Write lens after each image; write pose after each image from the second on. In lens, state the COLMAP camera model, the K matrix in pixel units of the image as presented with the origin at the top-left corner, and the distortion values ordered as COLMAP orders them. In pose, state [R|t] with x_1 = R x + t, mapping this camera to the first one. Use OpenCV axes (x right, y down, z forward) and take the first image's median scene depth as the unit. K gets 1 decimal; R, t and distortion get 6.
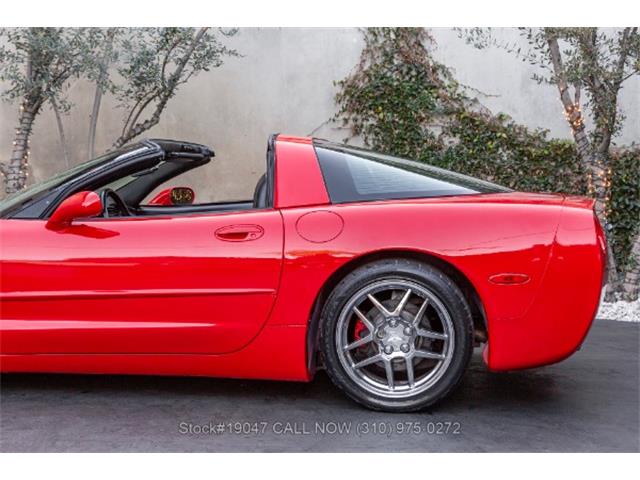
lens RADIAL K [[1469.7, 0, 310.6], [0, 1469.7, 238.4], [0, 0, 1]] dist [0.268479, 0.682931]
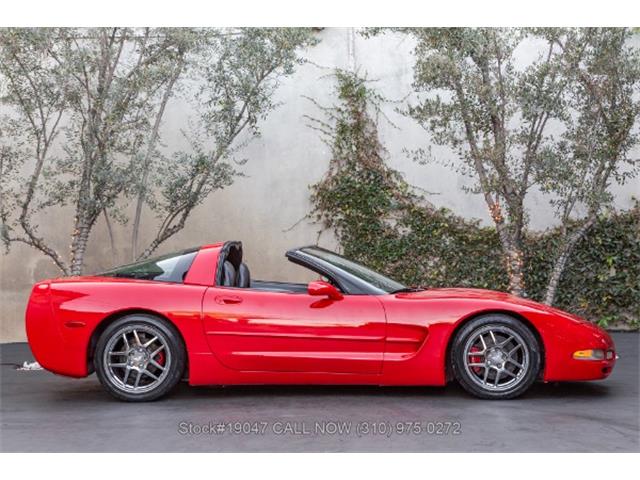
lens RADIAL K [[1515.2, 0, 320.3], [0, 1515.2, 231.4], [0, 0, 1]] dist [0.316097, 0.290834]
pose [[0.998611, -0.032386, 0.041564, -0.028796], [0.034738, 0.997761, -0.057151, 0.005469], [-0.039620, 0.058516, 0.997500, -0.274808]]
